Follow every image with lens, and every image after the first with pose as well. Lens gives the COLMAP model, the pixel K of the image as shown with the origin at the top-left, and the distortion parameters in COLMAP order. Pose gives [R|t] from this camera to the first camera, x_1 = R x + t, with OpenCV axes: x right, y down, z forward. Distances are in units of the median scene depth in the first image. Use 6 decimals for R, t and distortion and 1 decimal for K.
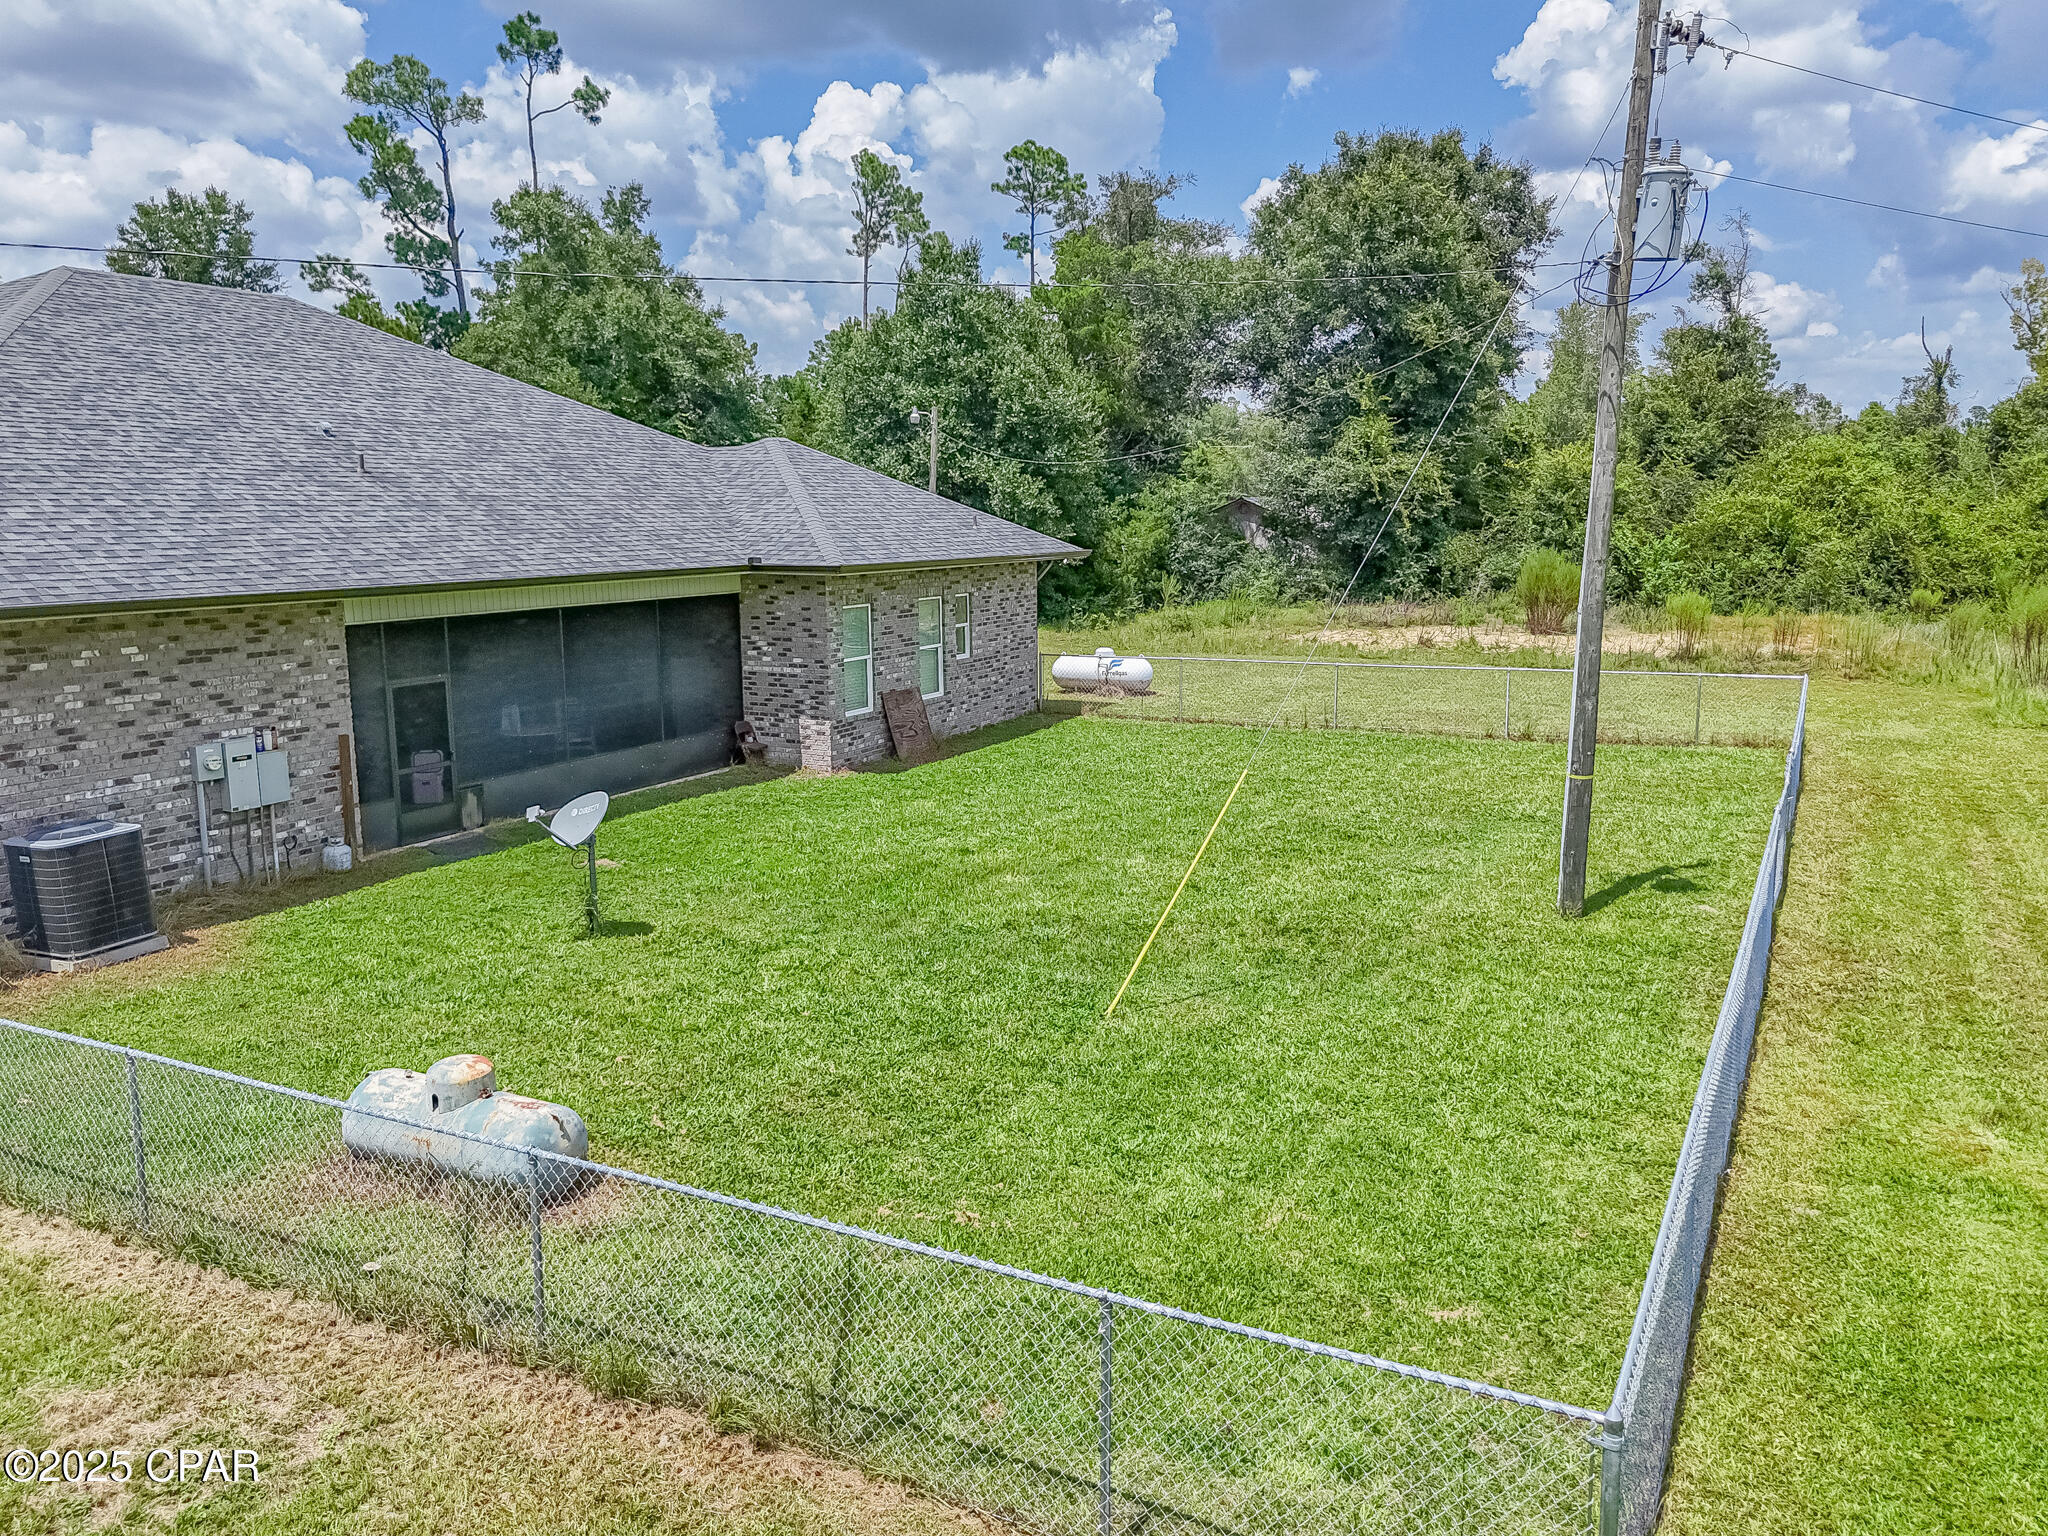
lens RADIAL K [[1503.2, 0, 1028.1], [0, 1503.2, 792.2], [0, 0, 1]] dist [0.056551, -0.043679]
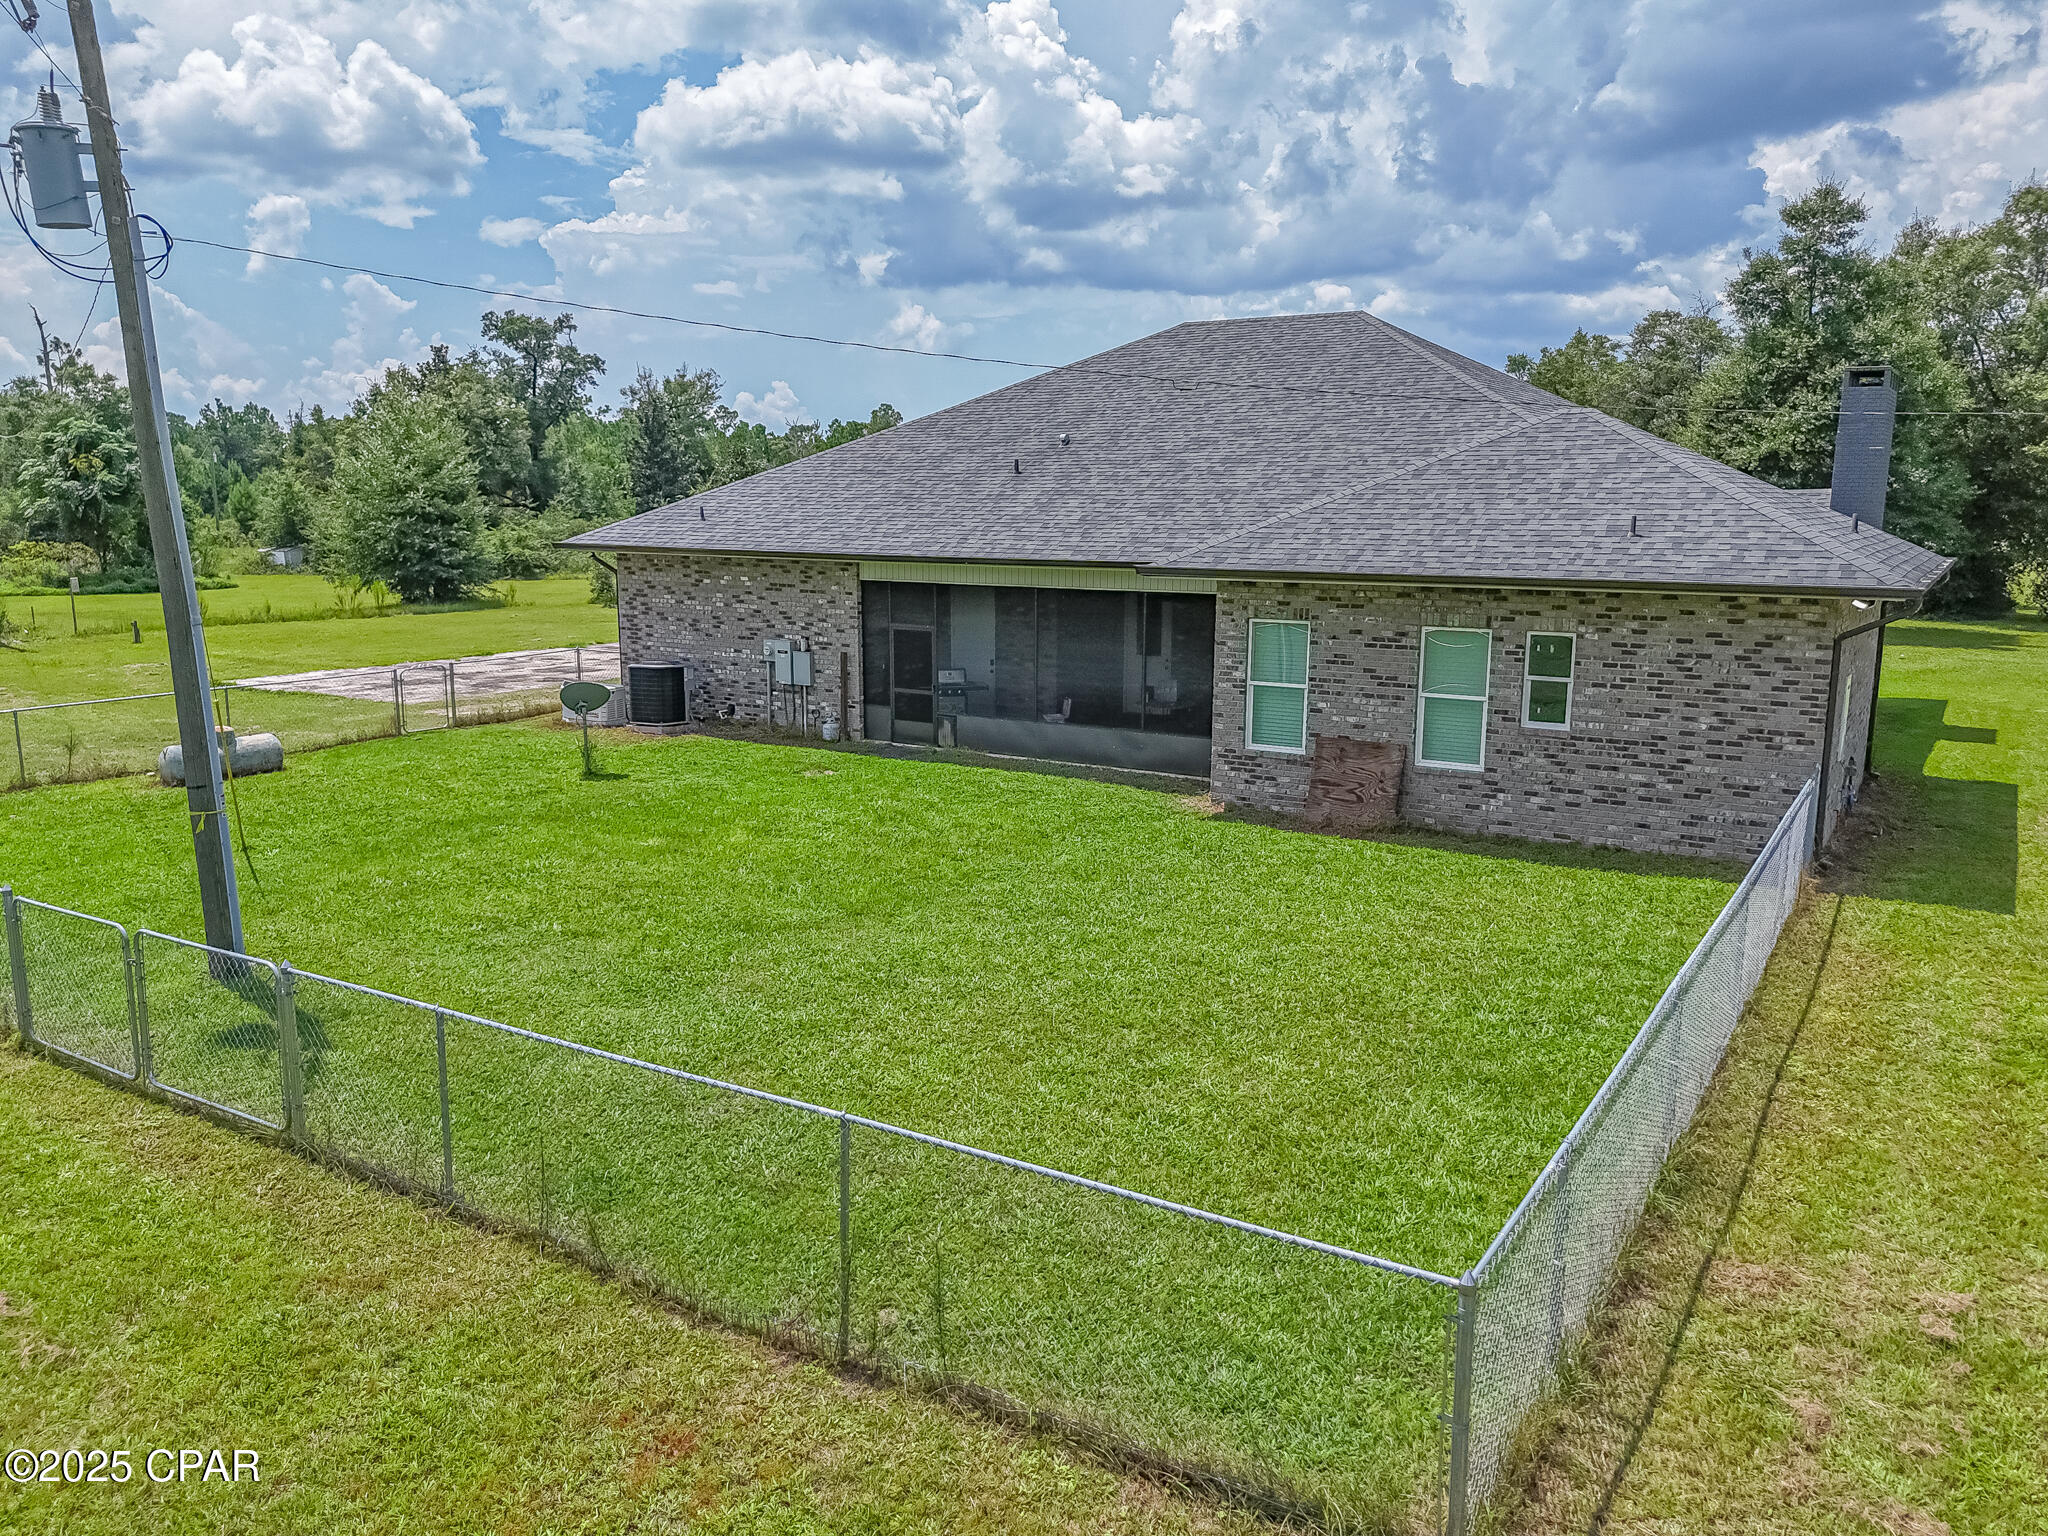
lens RADIAL K [[1472.2, 0, 1022.5], [0, 1472.2, 809.8], [0, 0, 1]] dist [0.076657, -0.069530]
pose [[-0.096805, 0.213721, -0.972086, 0.750615], [-0.184869, 0.955817, 0.228554, -0.195707], [0.977984, 0.201834, -0.053018, 0.990323]]
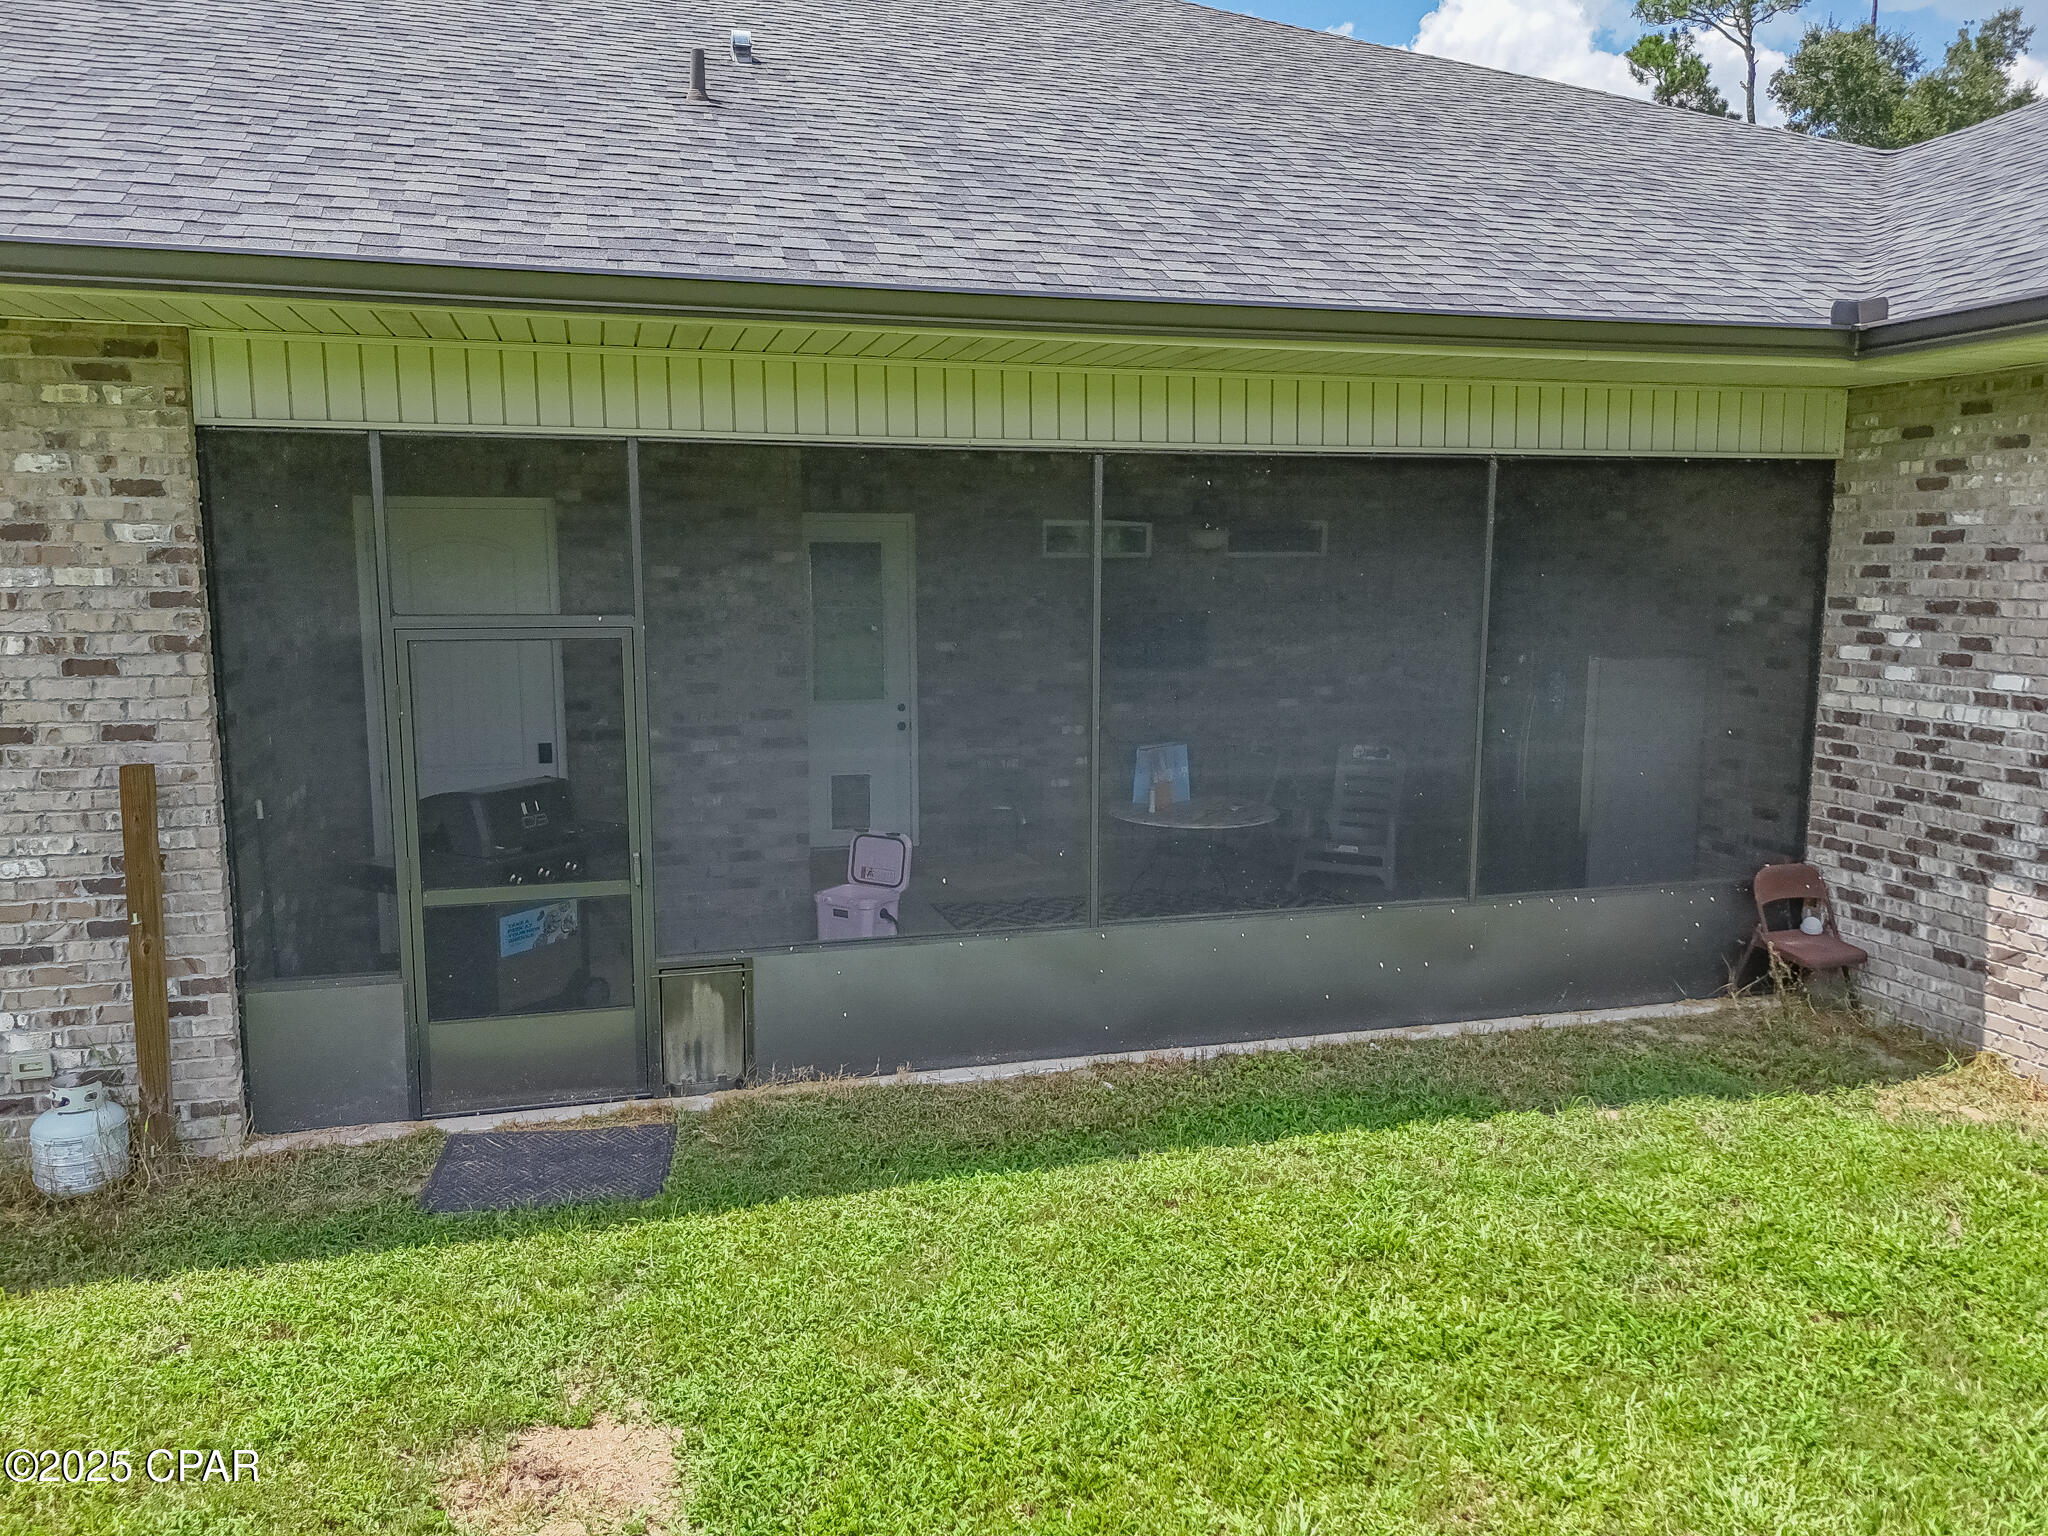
lens RADIAL K [[1487.5, 0, 1068.4], [0, 1487.5, 782.0], [0, 0, 1]] dist [0.053410, -0.047652]
pose [[0.683392, 0.106459, -0.722248, -0.071345], [-0.139336, 0.990145, 0.014108, -0.050925], [0.716632, 0.090994, 0.691490, 0.714893]]
